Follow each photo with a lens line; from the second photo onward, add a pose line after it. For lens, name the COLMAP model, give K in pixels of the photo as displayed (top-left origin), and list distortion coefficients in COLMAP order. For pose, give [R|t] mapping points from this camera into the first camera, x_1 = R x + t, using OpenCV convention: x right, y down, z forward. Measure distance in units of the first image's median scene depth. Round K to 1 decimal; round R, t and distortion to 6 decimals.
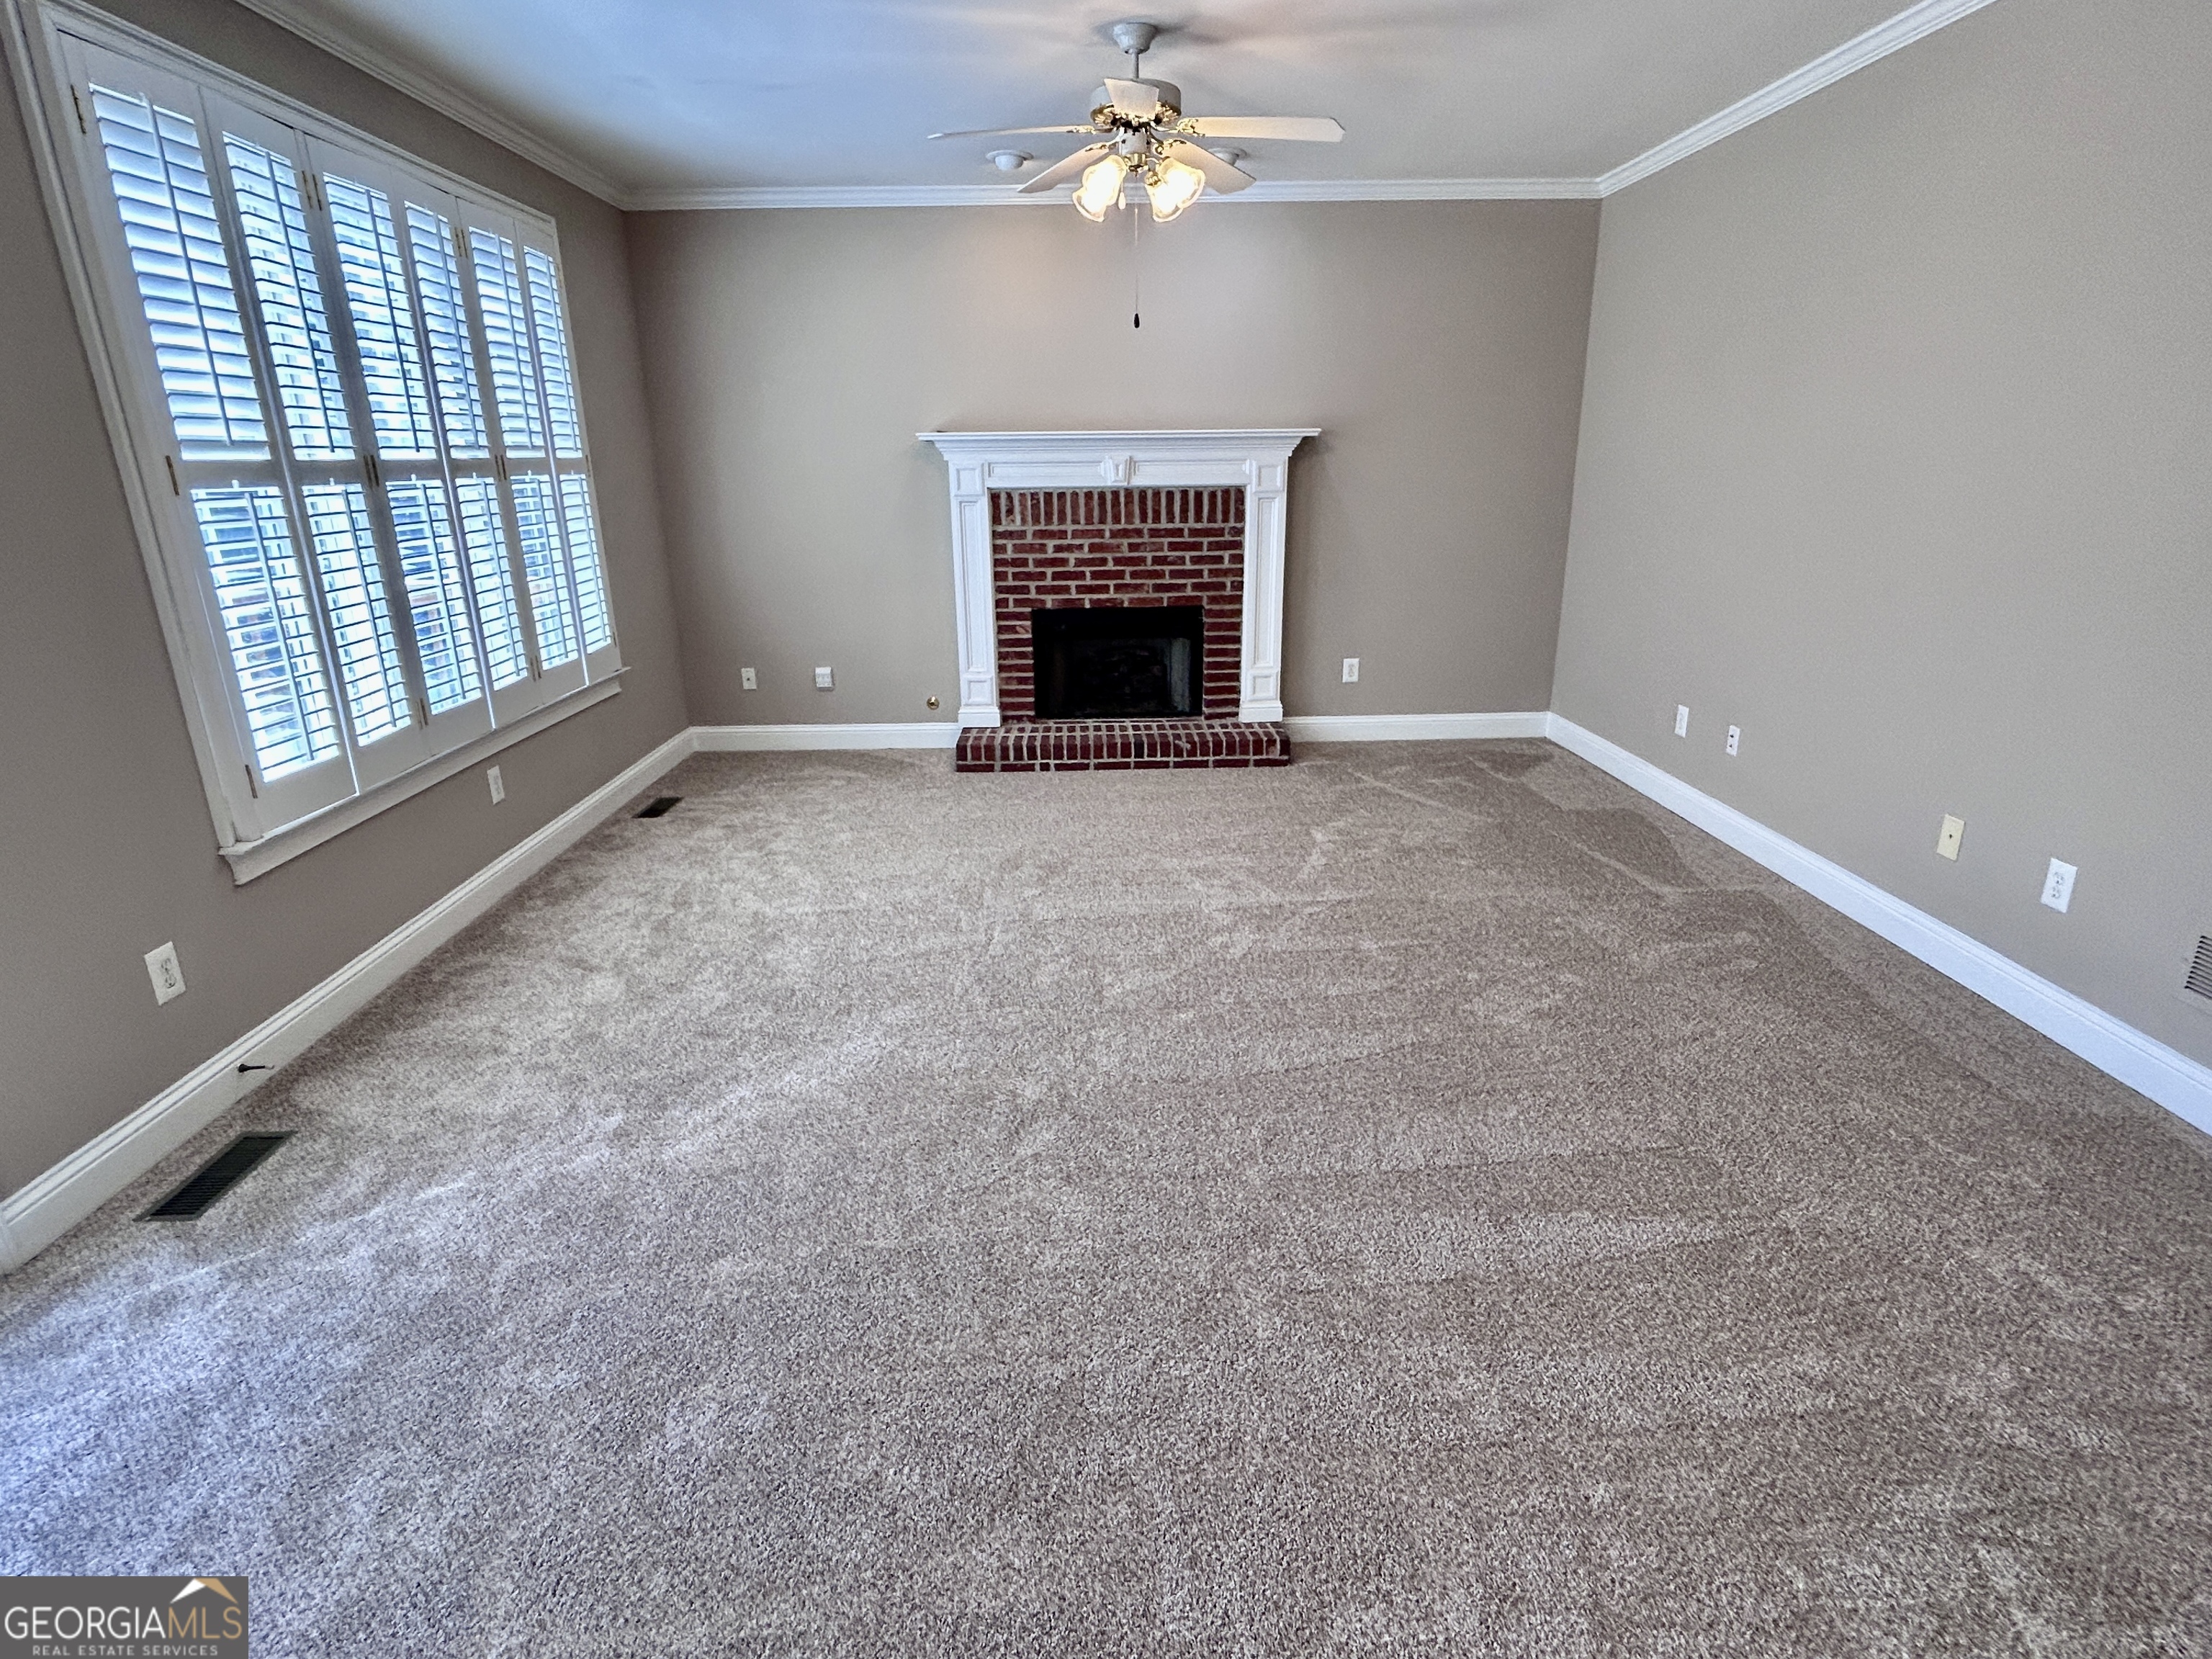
lens RADIAL K [[1117.8, 0, 1093.8], [0, 1117.8, 813.6], [0, 0, 1]] dist [0.000246, 0.002807]
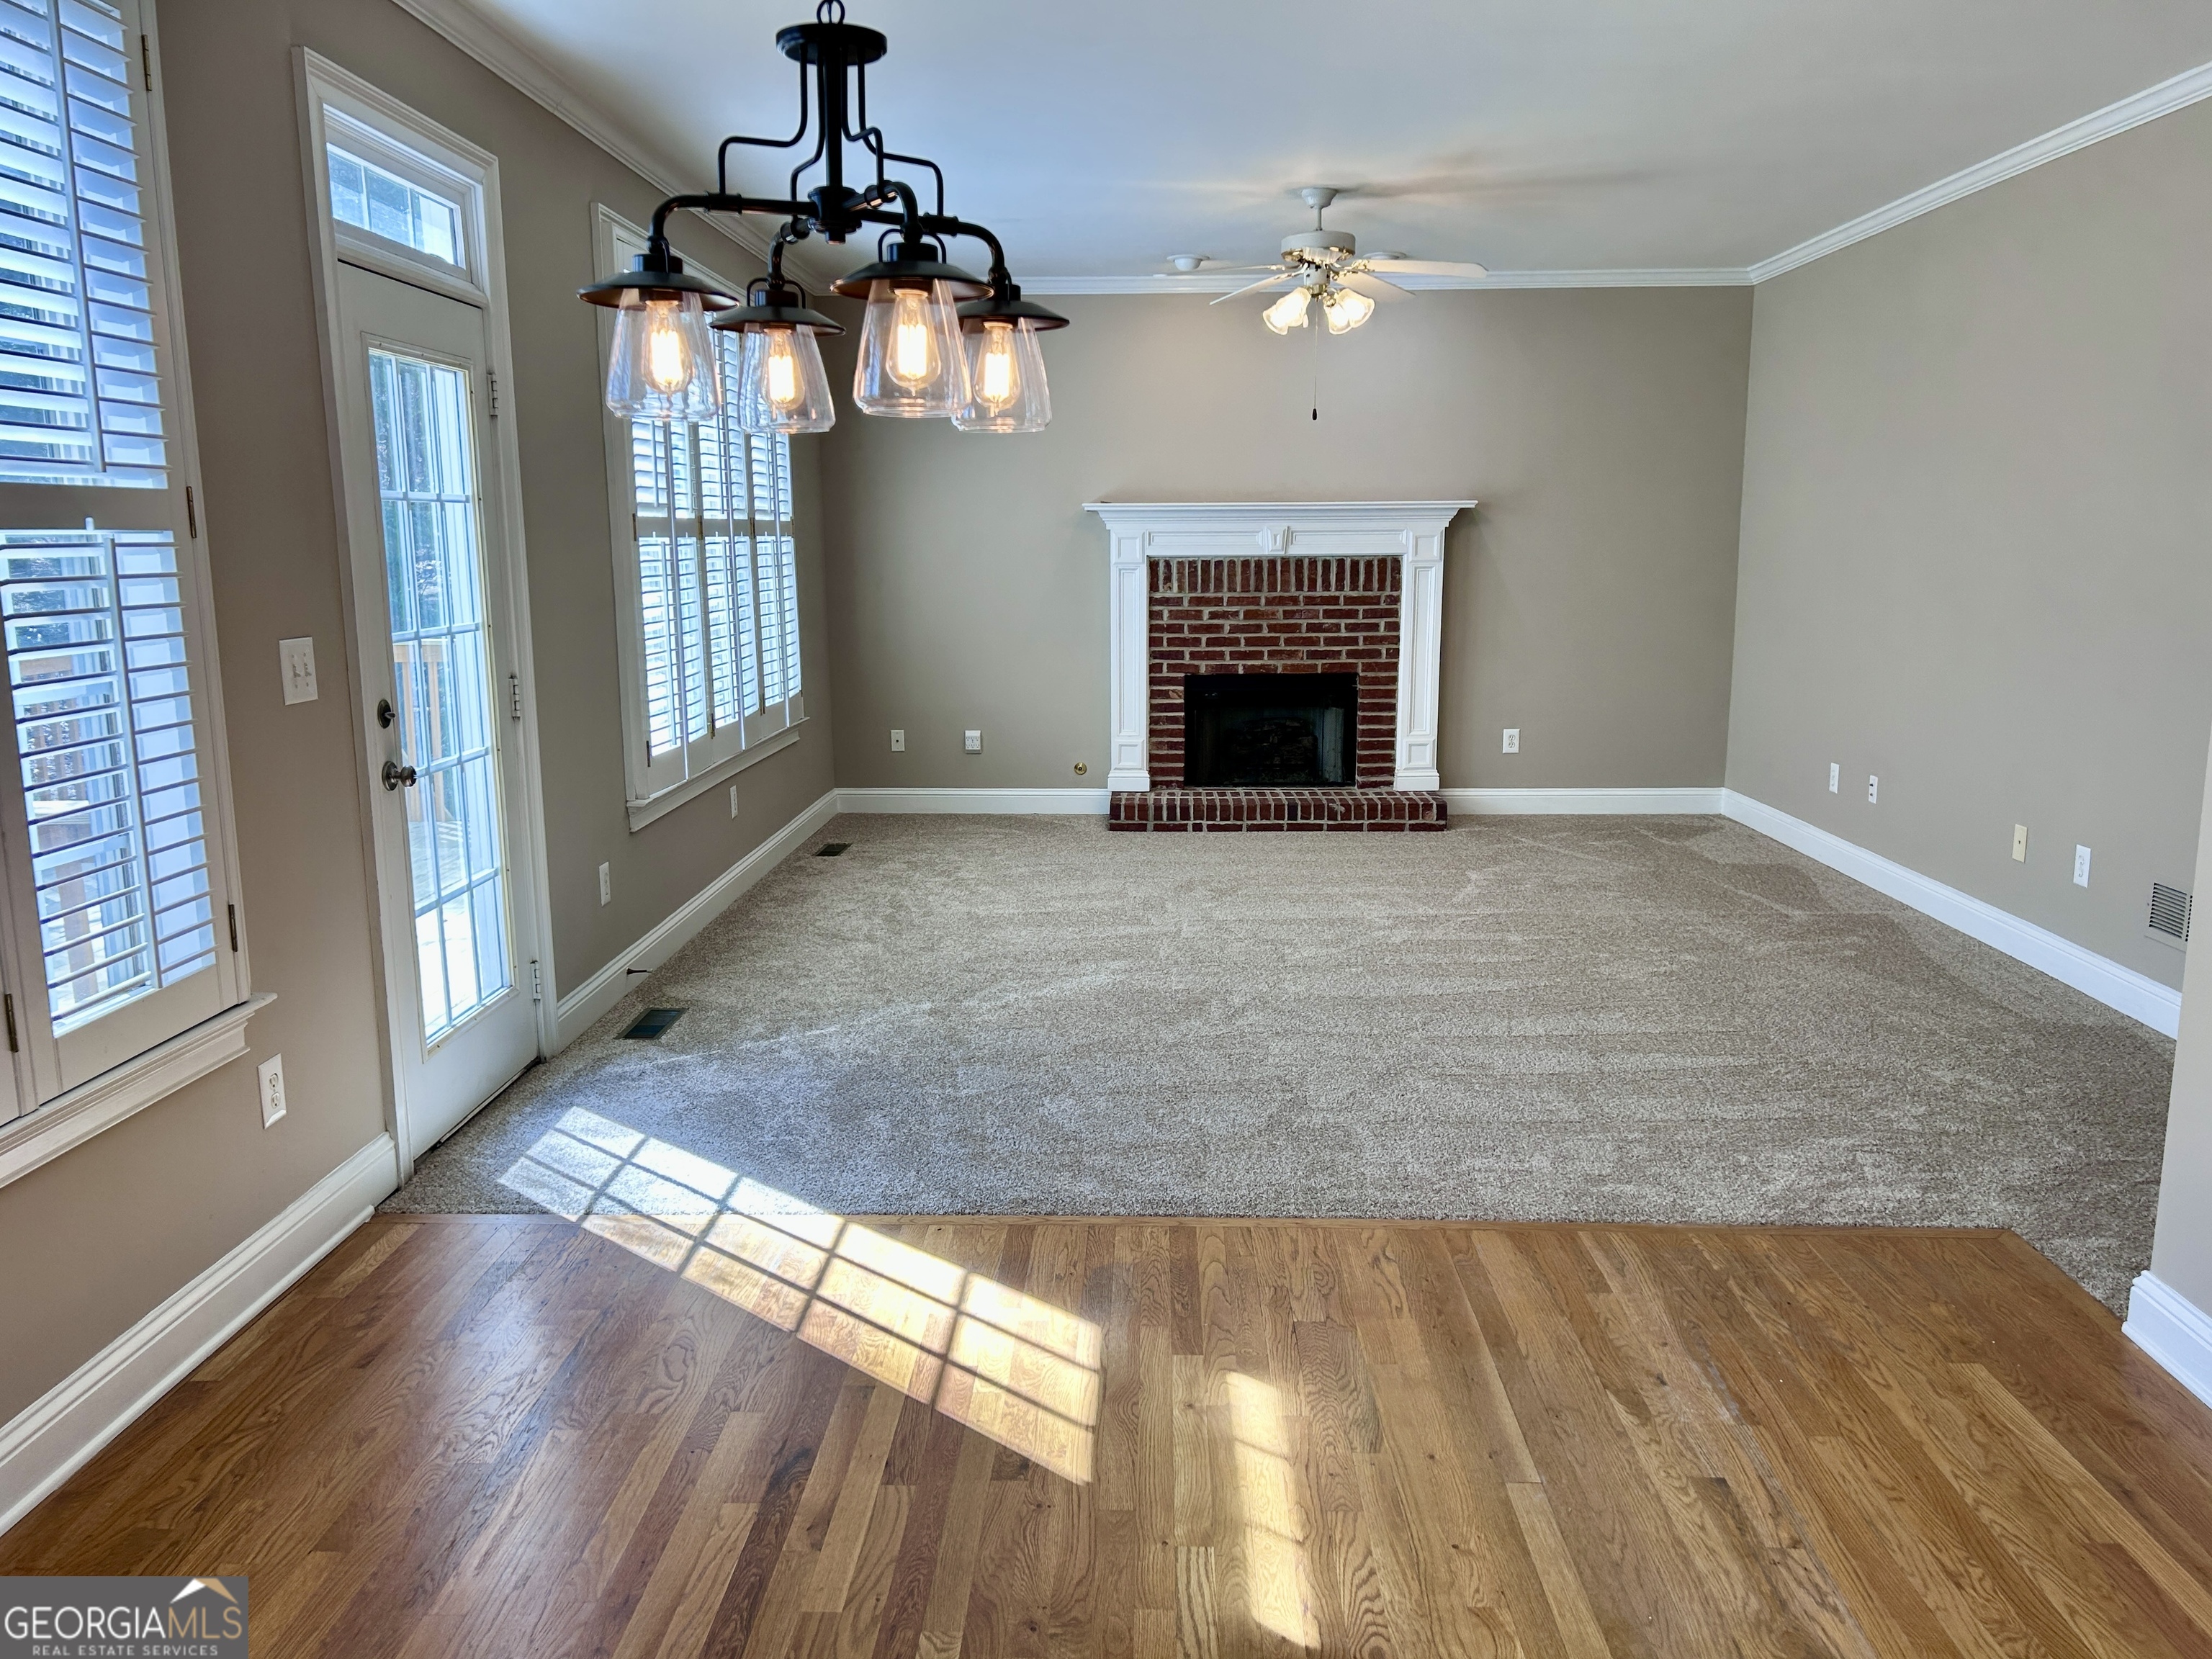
lens RADIAL K [[1667.9, 0, 1082.2], [0, 1667.9, 838.5], [0, 0, 1]] dist [0.070674, -0.066056]
pose [[0.998711, 0.018206, -0.047375, -0.092562], [-0.024174, 0.991399, -0.128625, 0.196746], [0.044626, 0.129605, 0.990561, -0.582089]]
